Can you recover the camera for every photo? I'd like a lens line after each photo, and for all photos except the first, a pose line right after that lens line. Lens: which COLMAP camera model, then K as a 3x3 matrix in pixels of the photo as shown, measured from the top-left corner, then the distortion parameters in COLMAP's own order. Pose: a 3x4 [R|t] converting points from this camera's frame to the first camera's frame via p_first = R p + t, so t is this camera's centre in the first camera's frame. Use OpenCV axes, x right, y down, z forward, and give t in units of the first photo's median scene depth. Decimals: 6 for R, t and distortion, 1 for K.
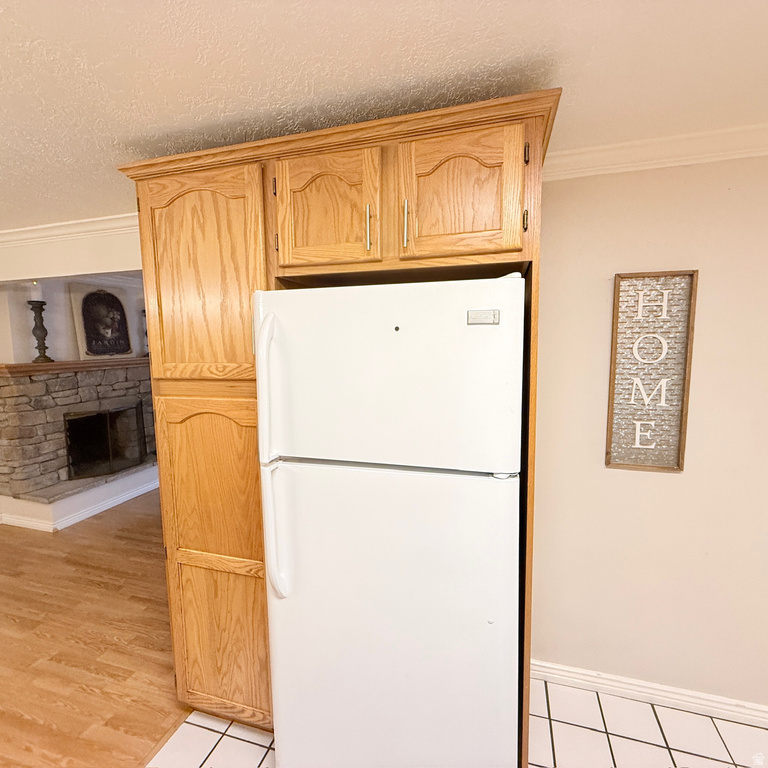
lens RADIAL K [[406.2, 0, 383.4], [0, 406.2, 383.3], [0, 0, 1]] dist [0.002973, 0.000586]
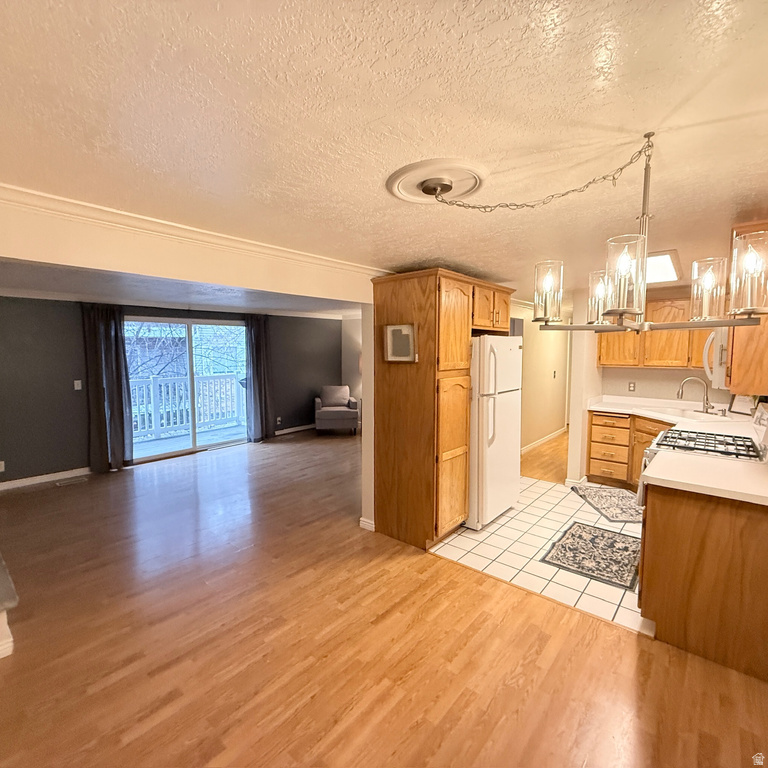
lens RADIAL K [[406.2, 0, 385.6], [0, 406.2, 380.7], [0, 0, 1]] dist [0.002973, 0.000586]
pose [[0.390457, -0.050851, 0.919216, -1.856456], [0.091159, 0.995702, 0.016361, -0.008280], [-0.916097, 0.077406, 0.393414, 0.331568]]
